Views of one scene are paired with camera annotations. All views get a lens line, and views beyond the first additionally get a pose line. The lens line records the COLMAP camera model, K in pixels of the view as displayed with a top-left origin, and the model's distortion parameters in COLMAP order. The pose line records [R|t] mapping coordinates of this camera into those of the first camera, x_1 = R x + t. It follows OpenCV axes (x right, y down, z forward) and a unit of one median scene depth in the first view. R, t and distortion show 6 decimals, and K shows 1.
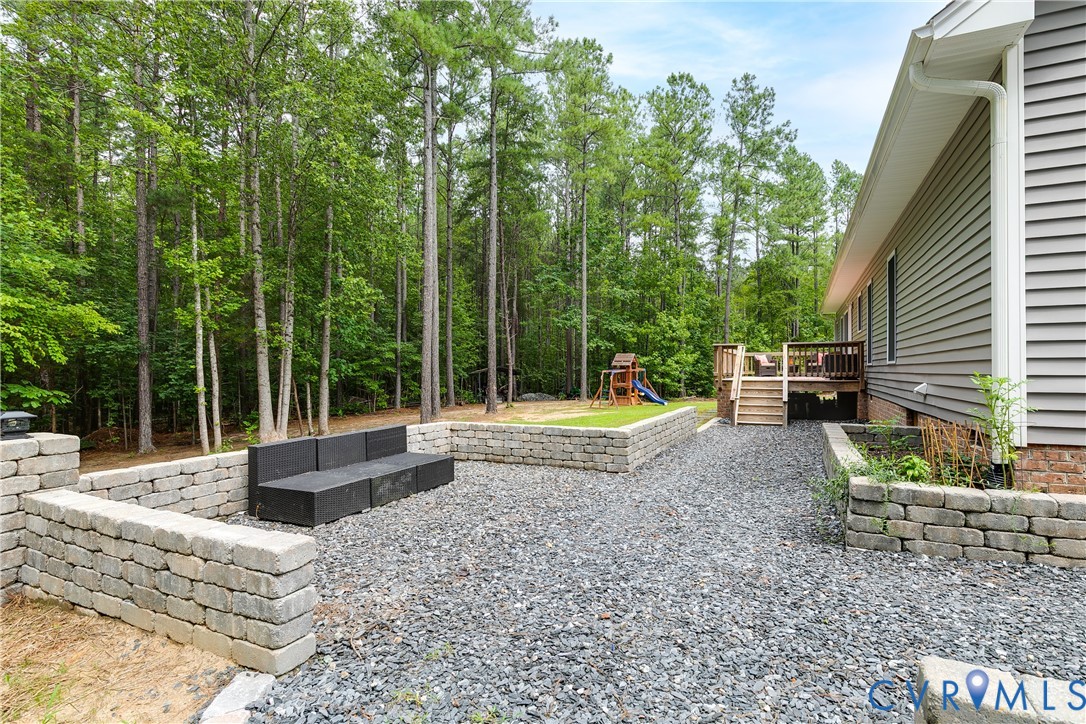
lens RADIAL K [[535.3, 0, 533.1], [0, 535.3, 365.2], [0, 0, 1]] dist [0.004162, 0.000074]
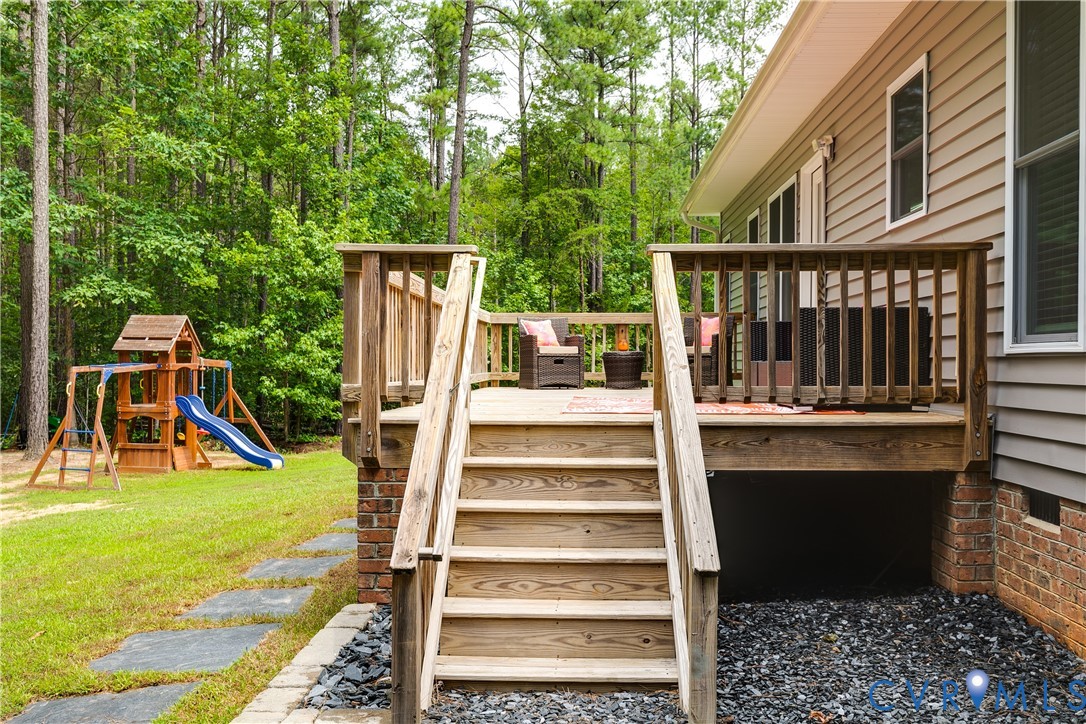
lens RADIAL K [[1056.8, 0, 542.3], [0, 1056.8, 361.5], [0, 0, 1]] dist [-0.001746, 0.000000]
pose [[0.913046, 0.001724, 0.407853, 0.103667], [-0.005171, 0.999960, 0.007348, 0.000576], [-0.407824, -0.008818, 0.913018, 0.256148]]
